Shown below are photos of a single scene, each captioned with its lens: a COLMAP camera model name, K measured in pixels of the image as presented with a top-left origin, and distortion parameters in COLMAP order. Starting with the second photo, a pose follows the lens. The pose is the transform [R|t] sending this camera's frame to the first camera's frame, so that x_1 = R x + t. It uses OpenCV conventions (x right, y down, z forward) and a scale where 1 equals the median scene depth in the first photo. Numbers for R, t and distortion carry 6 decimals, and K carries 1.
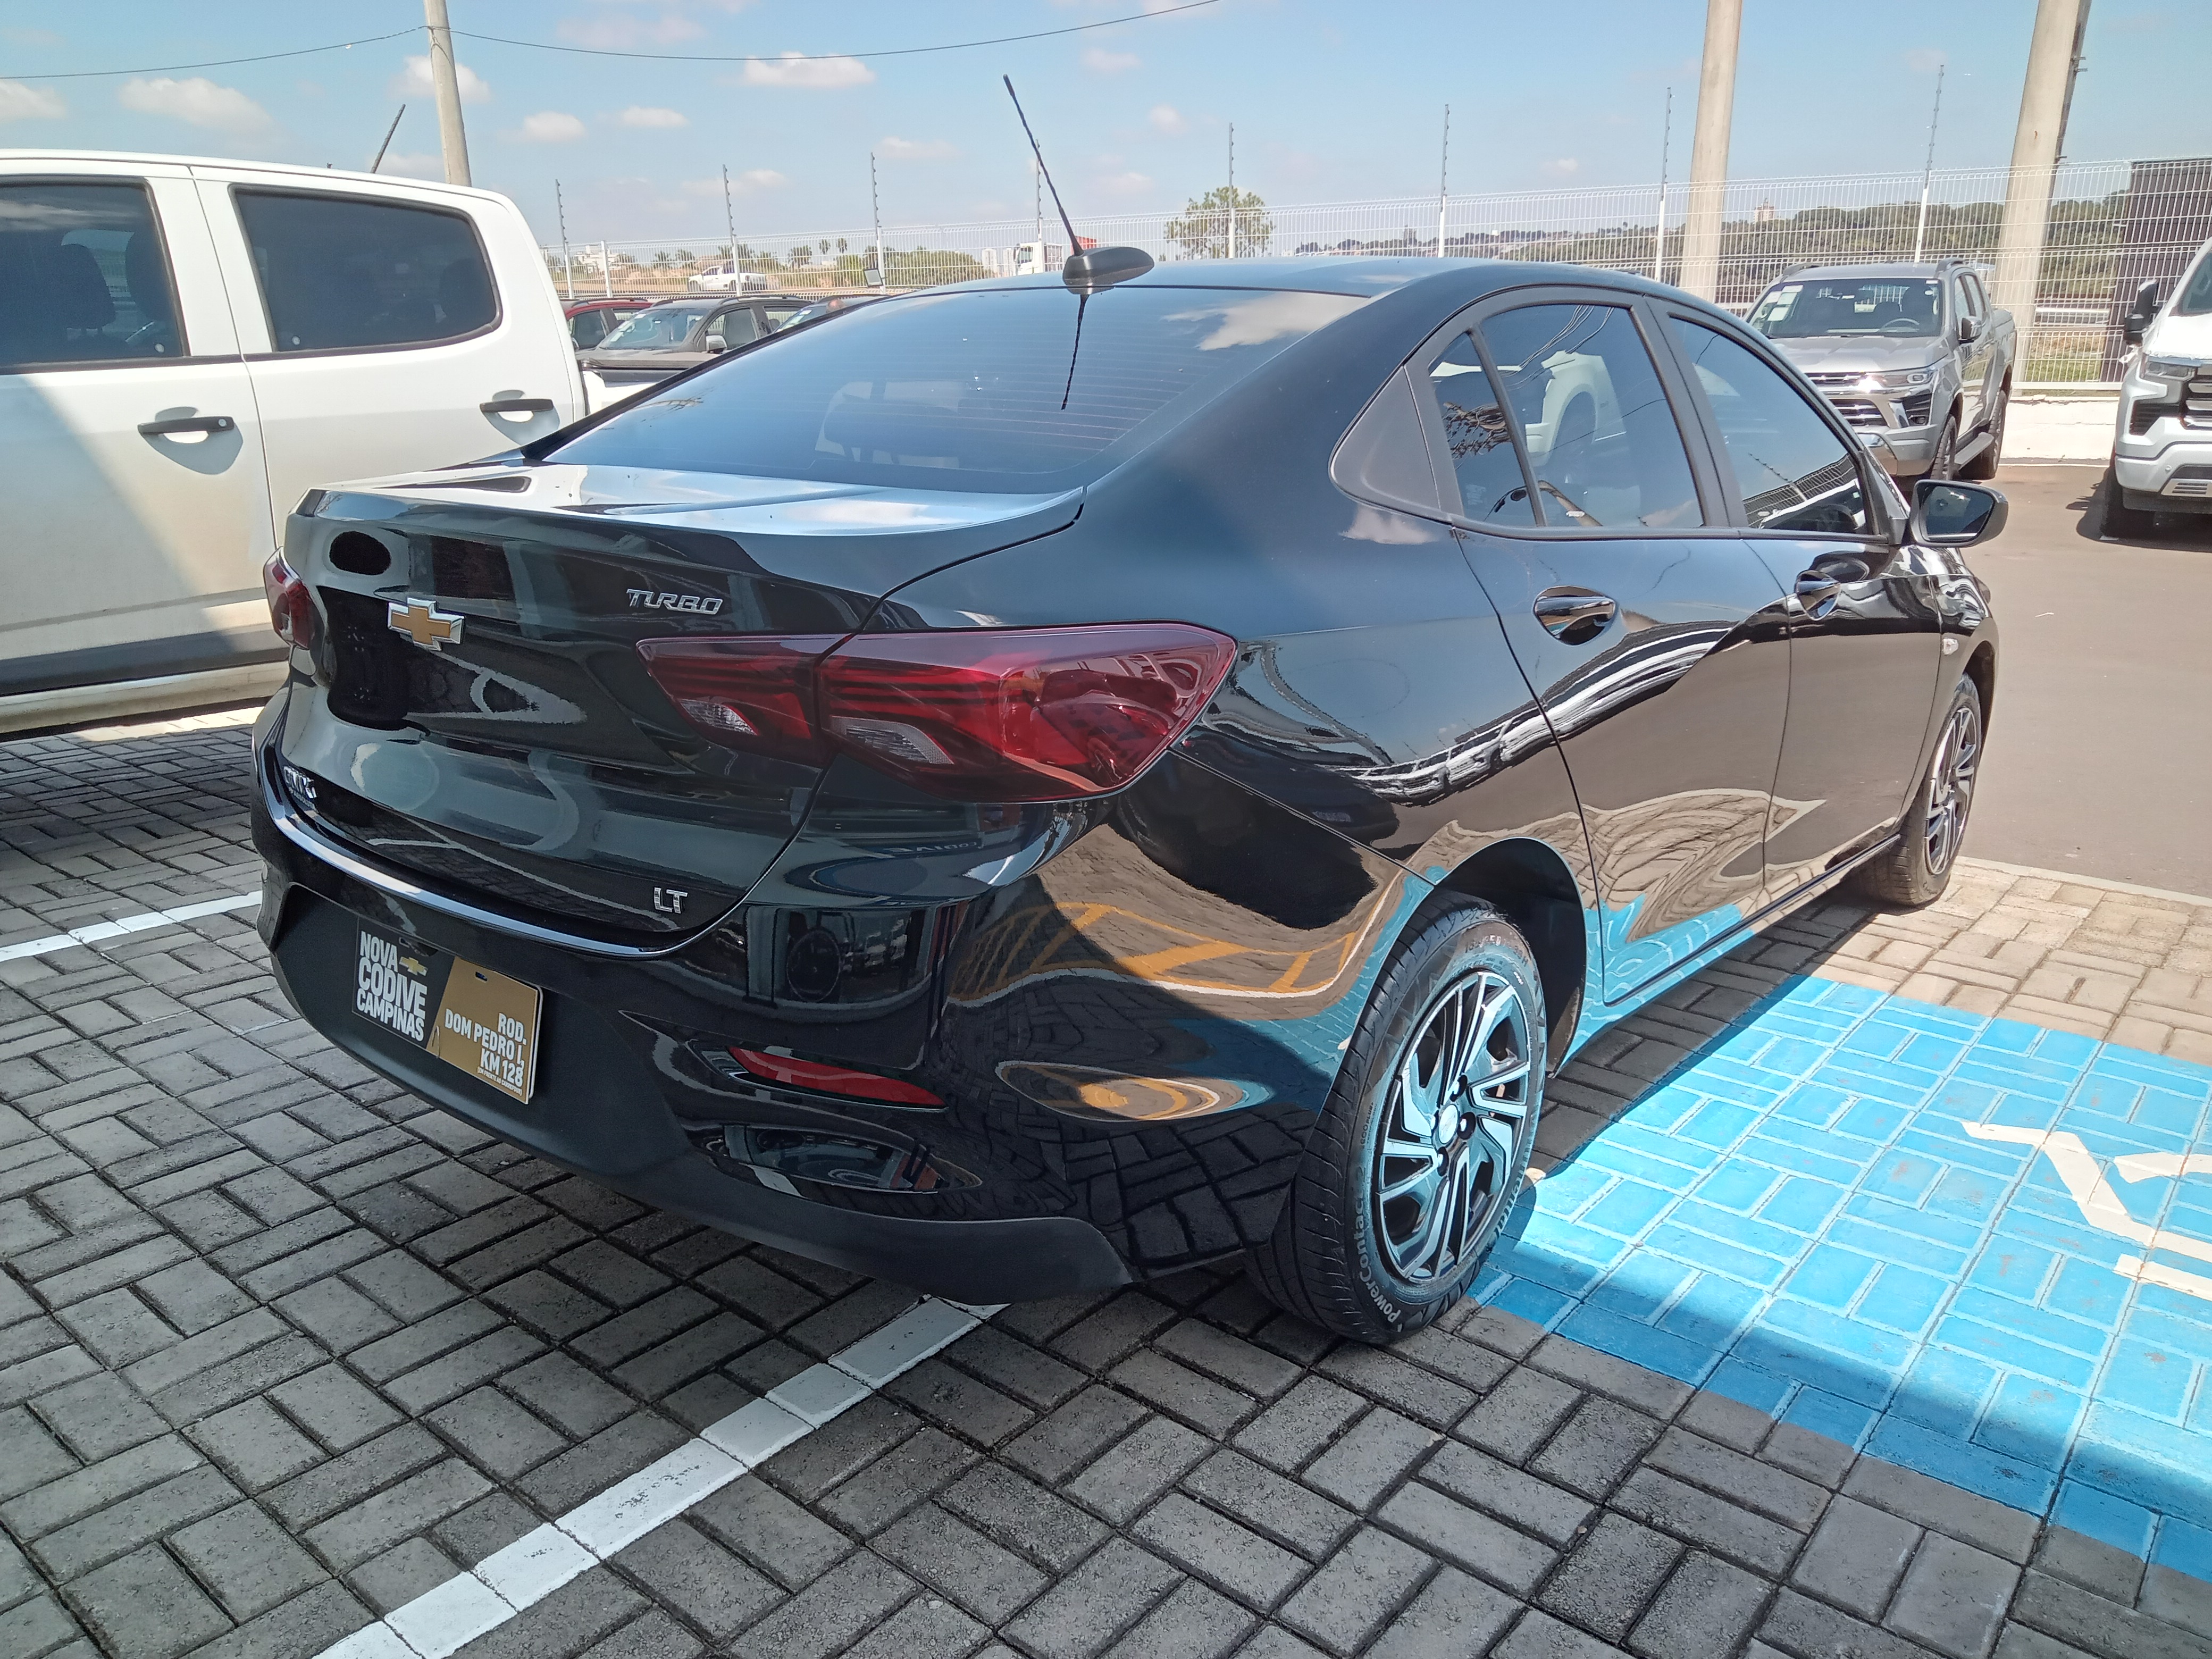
lens RADIAL K [[1628.8, 0, 1104.9], [0, 1628.8, 831.6], [0, 0, 1]] dist [0.043053, -0.058511]
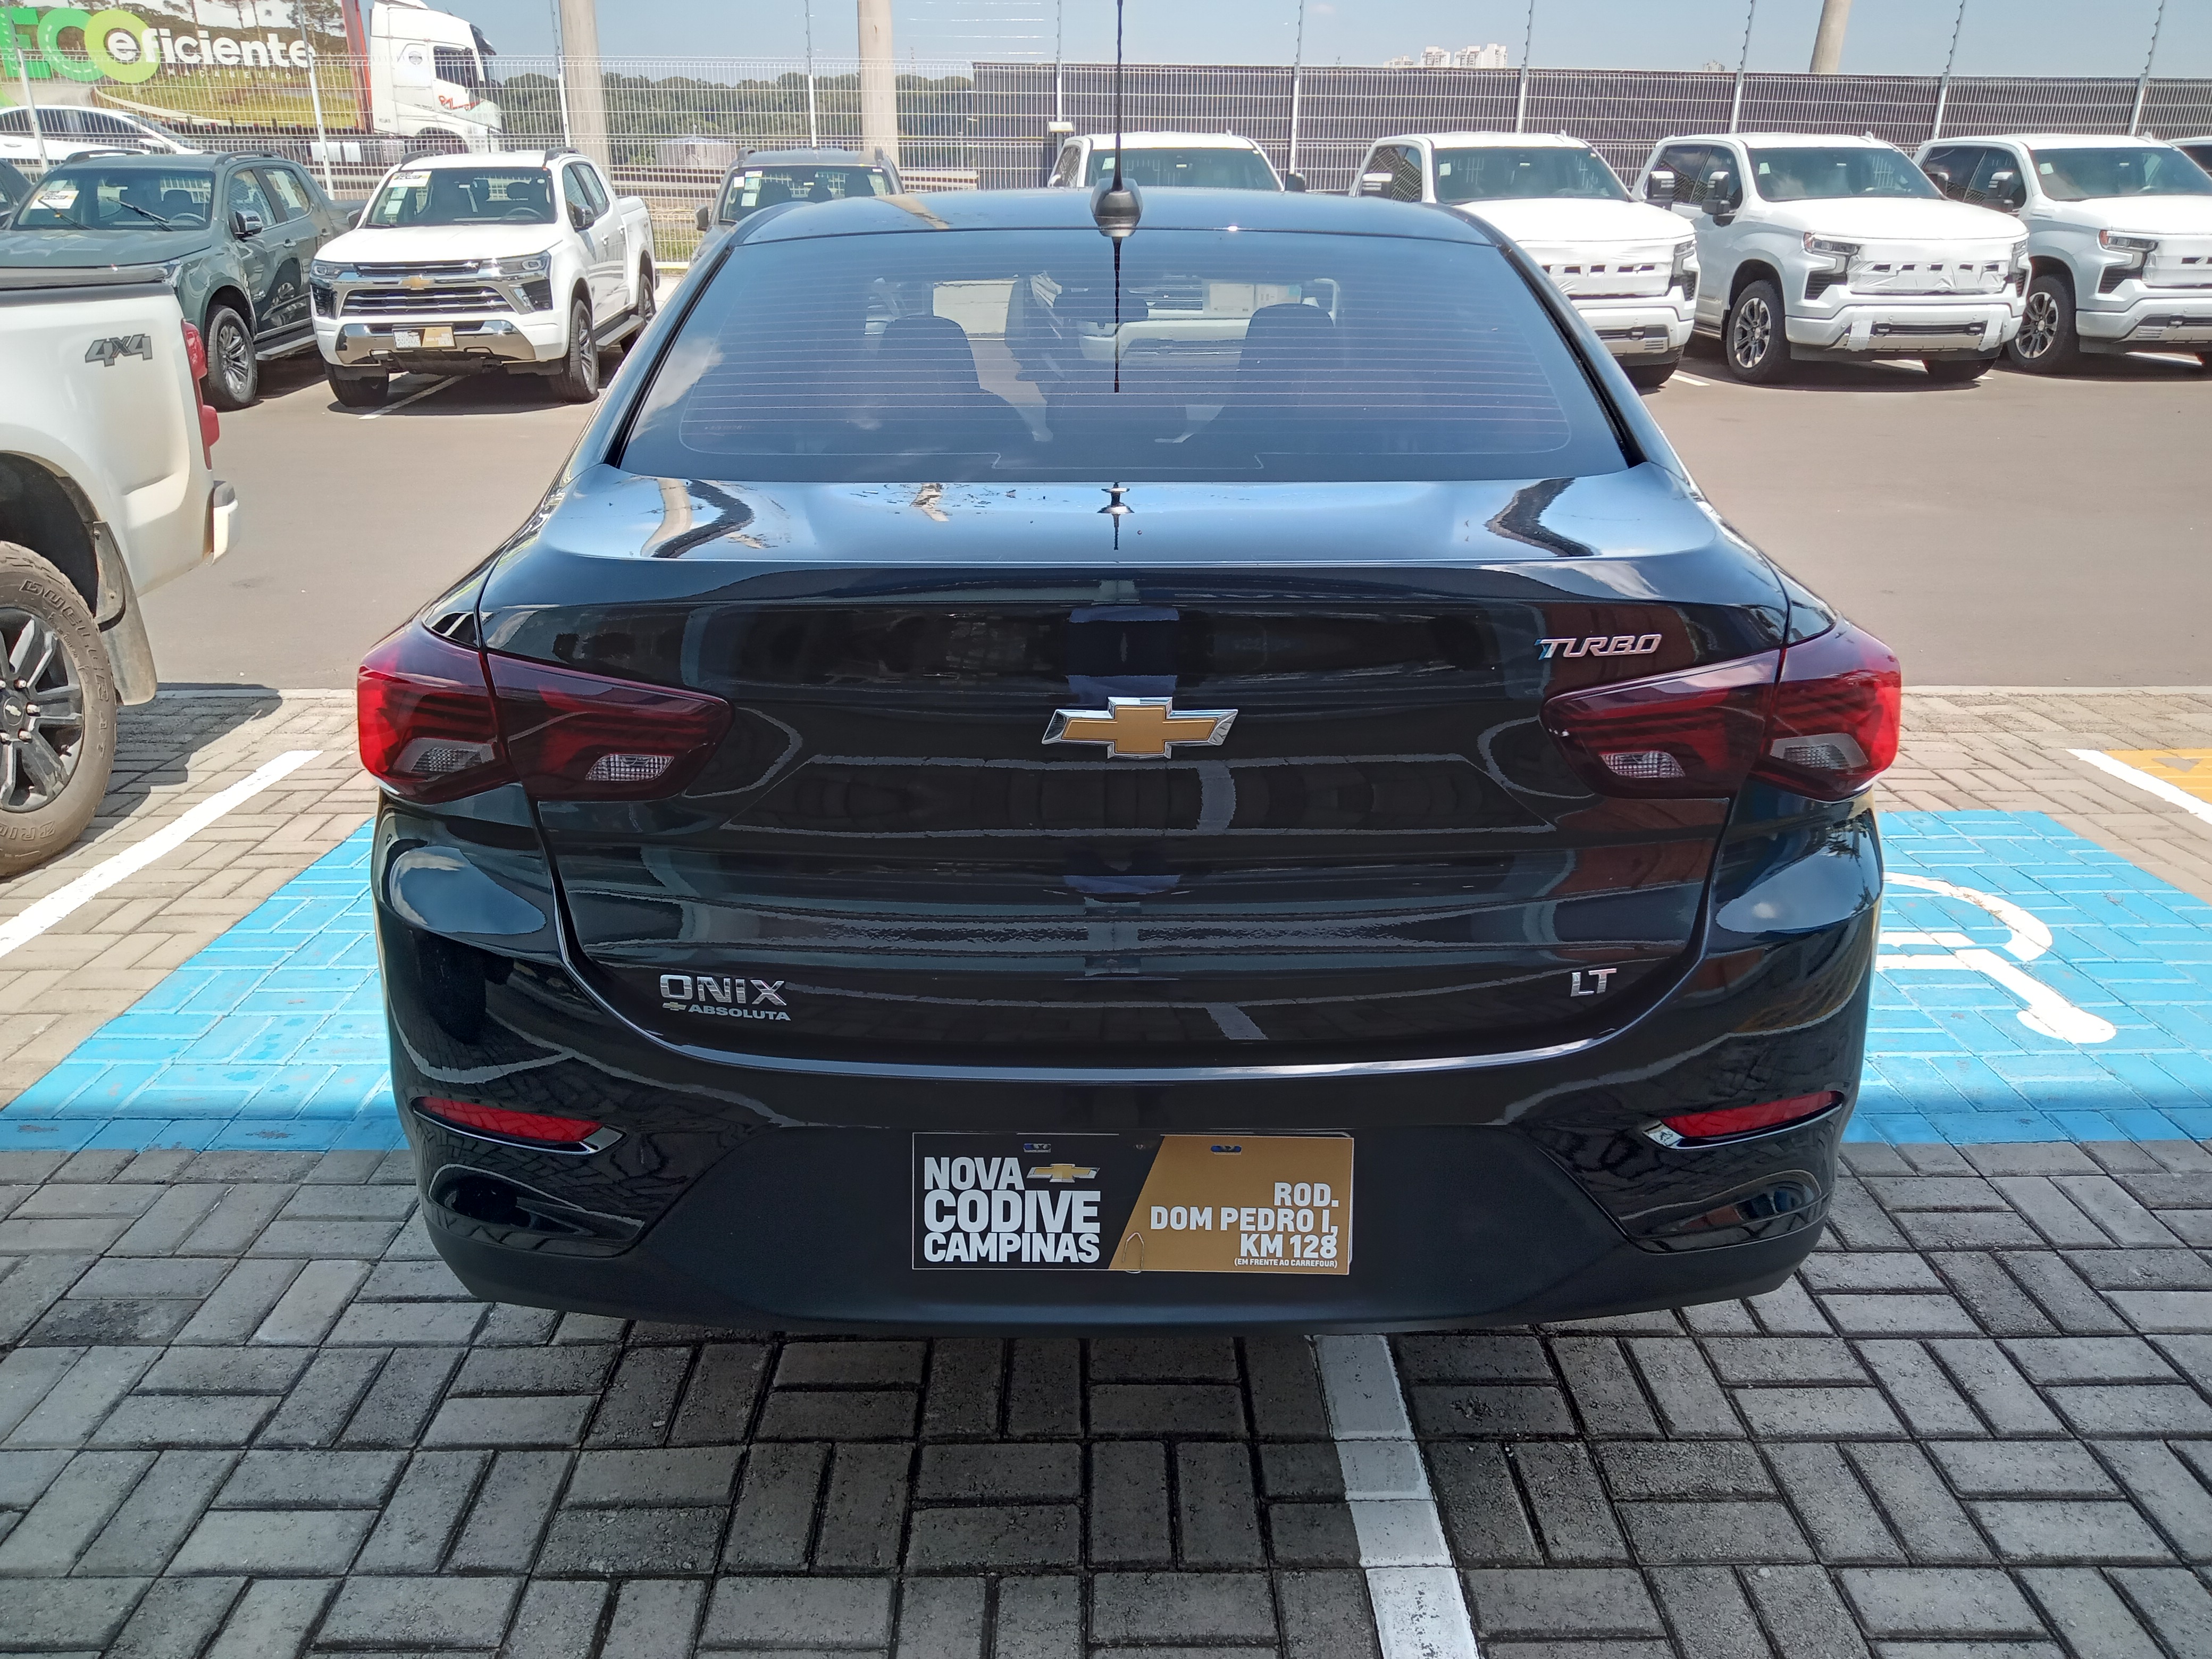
lens RADIAL K [[1628.8, 0, 1104.1], [0, 1628.8, 814.5], [0, 0, 1]] dist [0.043053, -0.058511]
pose [[0.763532, -0.215927, 0.608600, -0.852286], [0.177055, 0.976325, 0.124265, -0.174624], [-0.621023, 0.012875, 0.783686, 0.404213]]
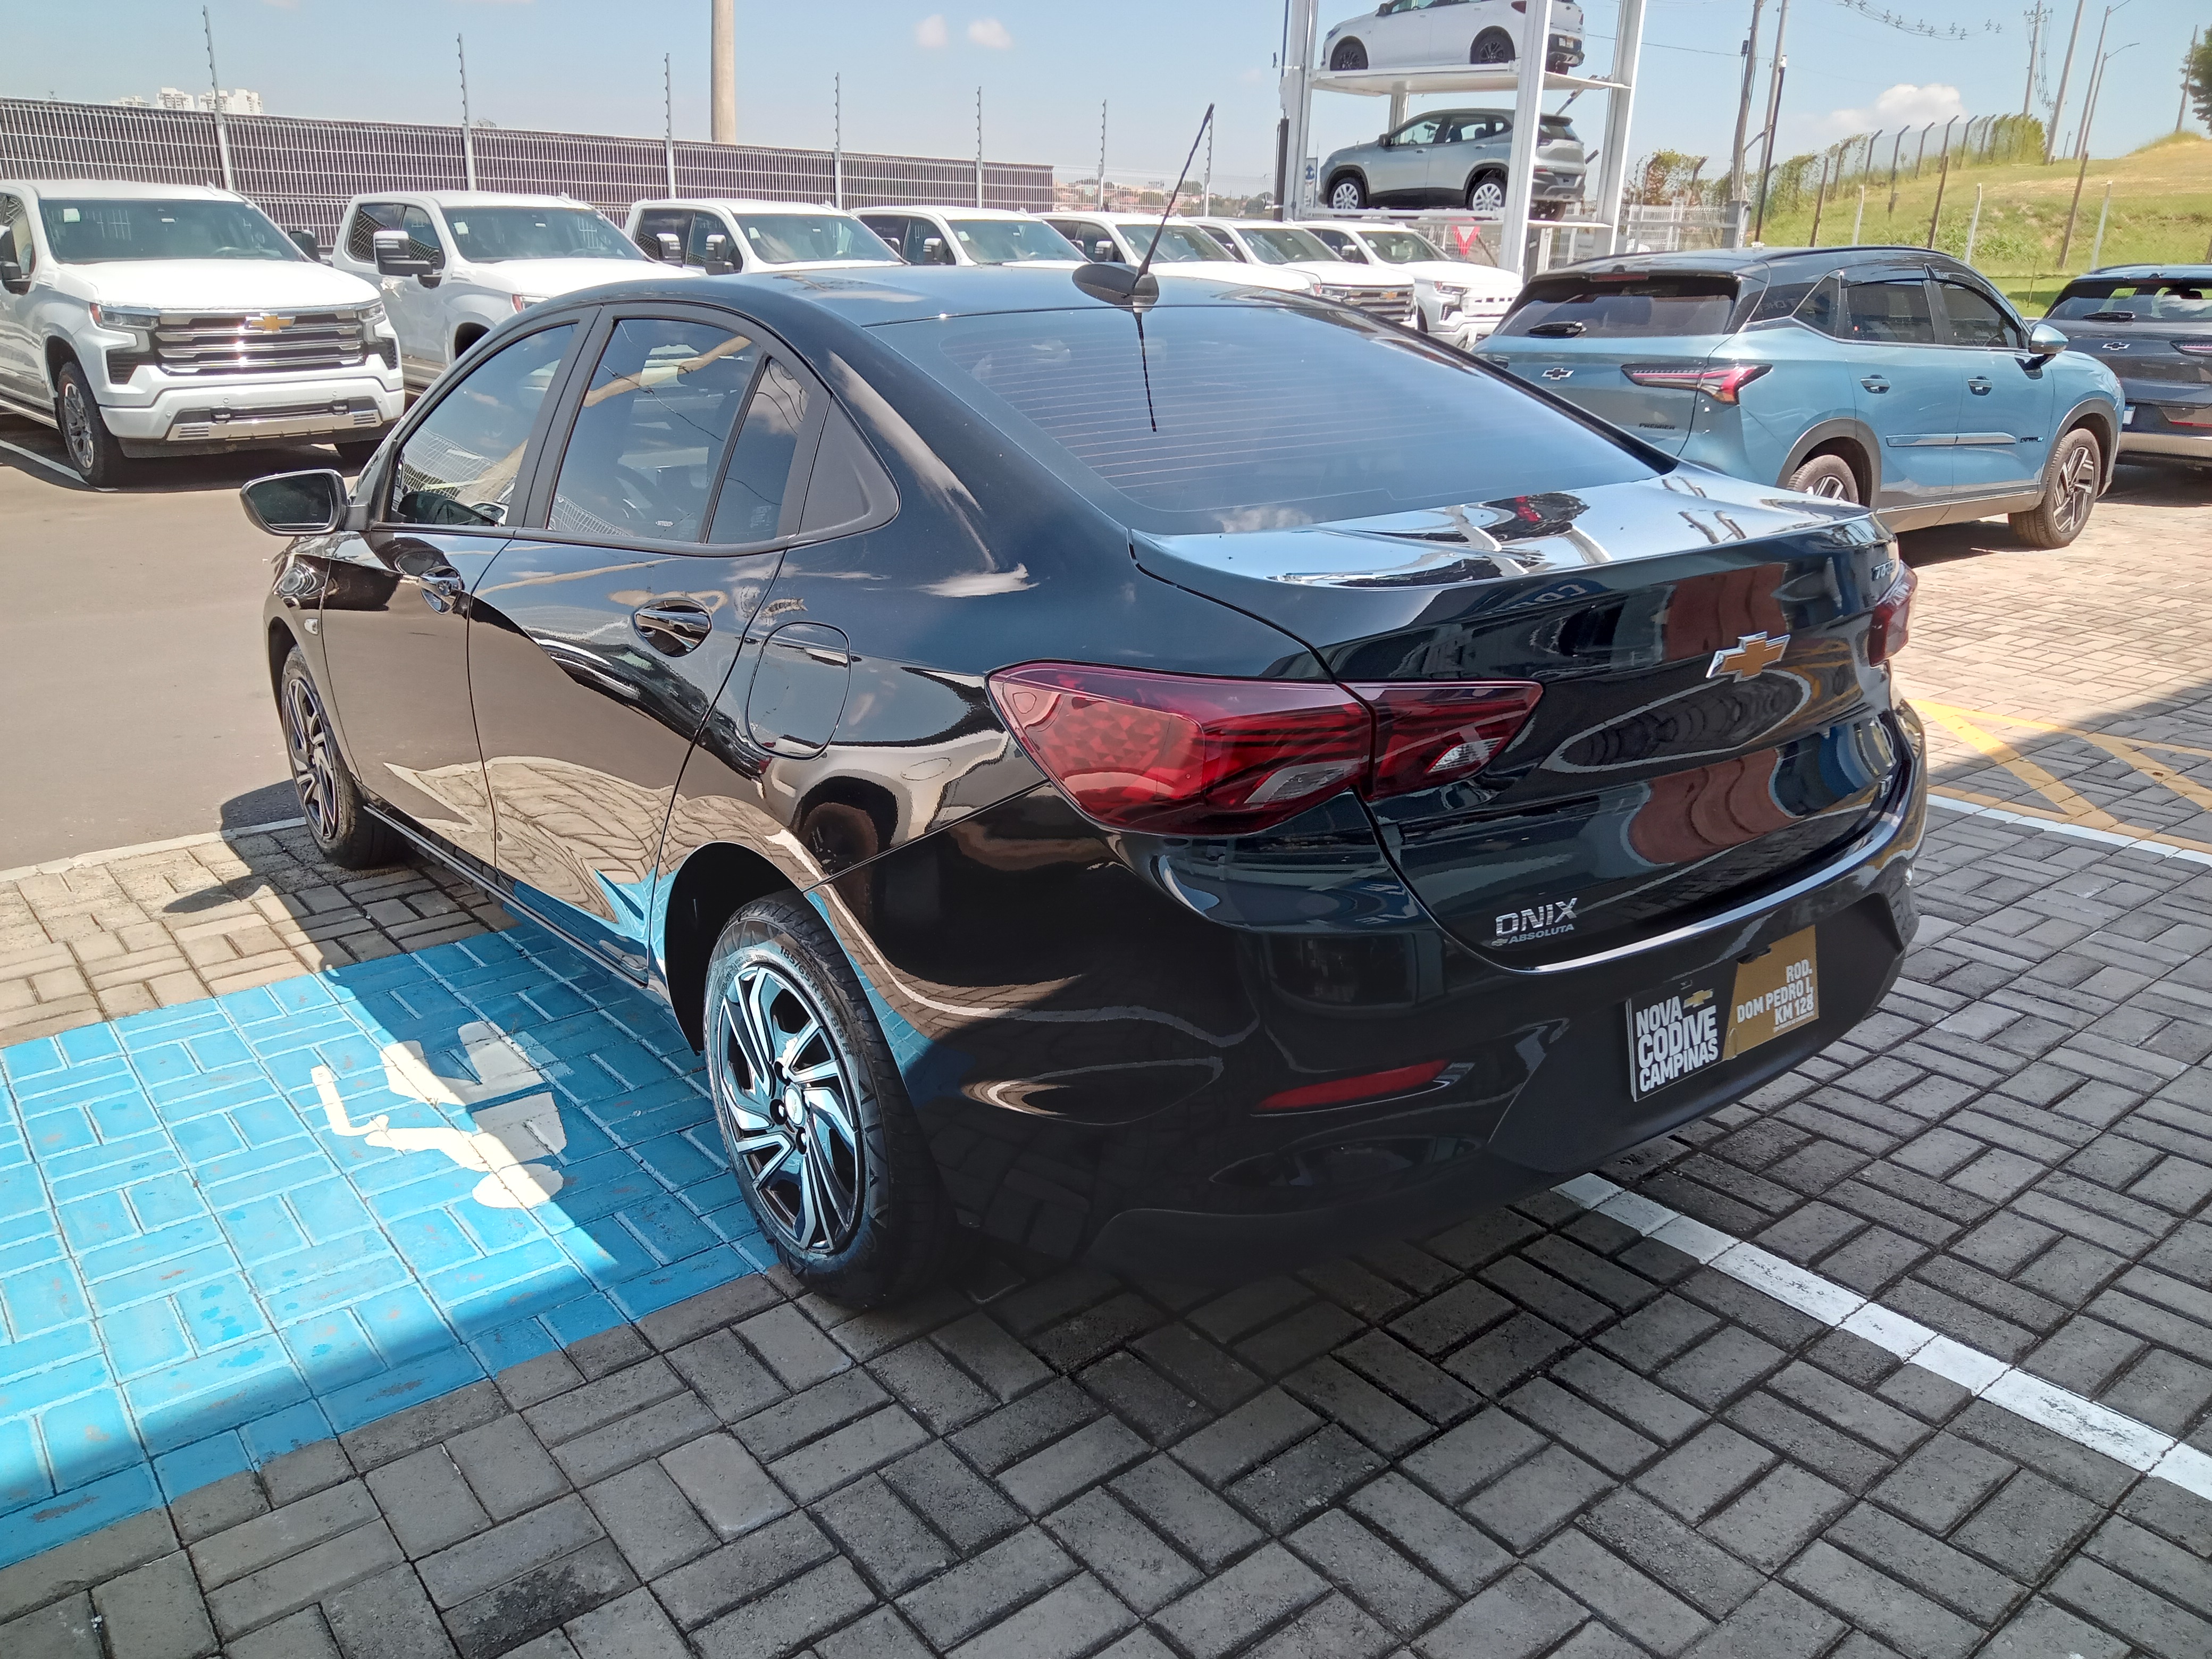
lens RADIAL K [[1628.8, 0, 1096.5], [0, 1628.8, 820.7], [0, 0, 1]] dist [0.043053, -0.058511]
pose [[0.209448, -0.305084, 0.929008, -1.456672], [0.273617, 0.930412, 0.243857, -0.384429], [-0.938757, 0.203117, 0.278350, 1.072074]]
